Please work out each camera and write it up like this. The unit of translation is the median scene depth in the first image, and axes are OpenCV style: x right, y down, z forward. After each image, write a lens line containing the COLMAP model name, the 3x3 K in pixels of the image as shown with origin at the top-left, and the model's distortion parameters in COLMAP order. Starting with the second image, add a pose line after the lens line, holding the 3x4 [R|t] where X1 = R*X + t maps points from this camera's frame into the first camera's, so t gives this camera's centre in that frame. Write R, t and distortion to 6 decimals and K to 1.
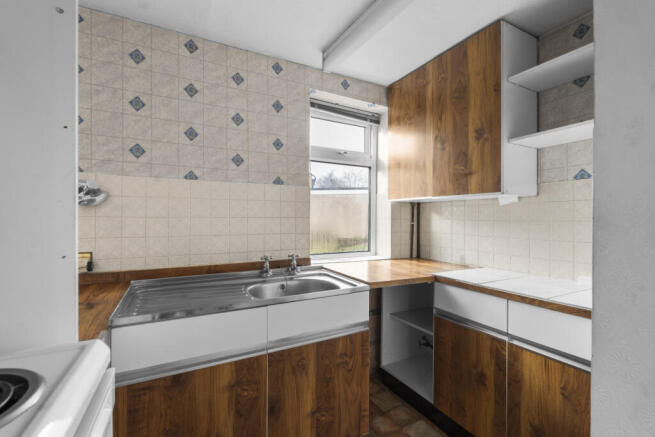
lens RADIAL K [[289.3, 0, 327.5], [0, 289.3, 218.5], [0, 0, 1]] dist [0.000136, -0.000115]
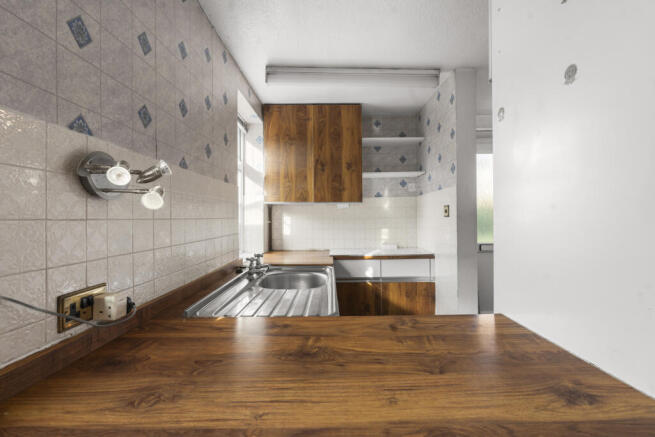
lens RADIAL K [[290.5, 0, 329.0], [0, 290.5, 213.9], [0, 0, 1]] dist [-0.000864, -0.000154]
pose [[0.468270, 0.000867, 0.883585, -0.937813], [0.012703, 0.999890, -0.007714, -0.006419], [-0.883494, 0.014836, 0.468207, 0.310413]]
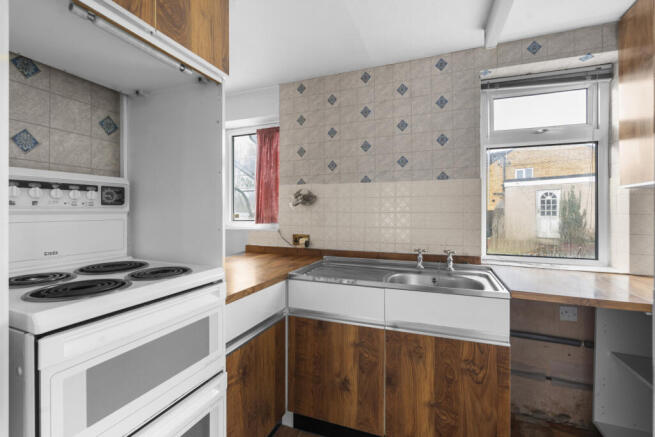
lens RADIAL K [[290.5, 0, 329.0], [0, 290.5, 213.9], [0, 0, 1]] dist [-0.000864, -0.000154]
pose [[0.653794, 0.001144, -0.756672, 0.375373], [-0.003030, 0.999995, -0.001105, 0.004173], [0.756667, 0.003015, 0.653794, 0.048859]]
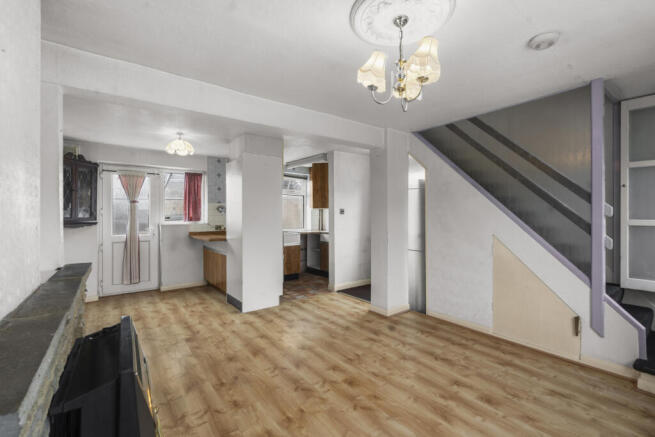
lens RADIAL K [[290.5, 0, 329.0], [0, 290.5, 213.9], [0, 0, 1]] dist [-0.000864, -0.000154]
pose [[0.985145, -0.005798, 0.171625, -0.116923], [0.006839, 0.999962, -0.005479, 0.004153], [-0.171586, 0.006571, 0.985147, -2.384191]]
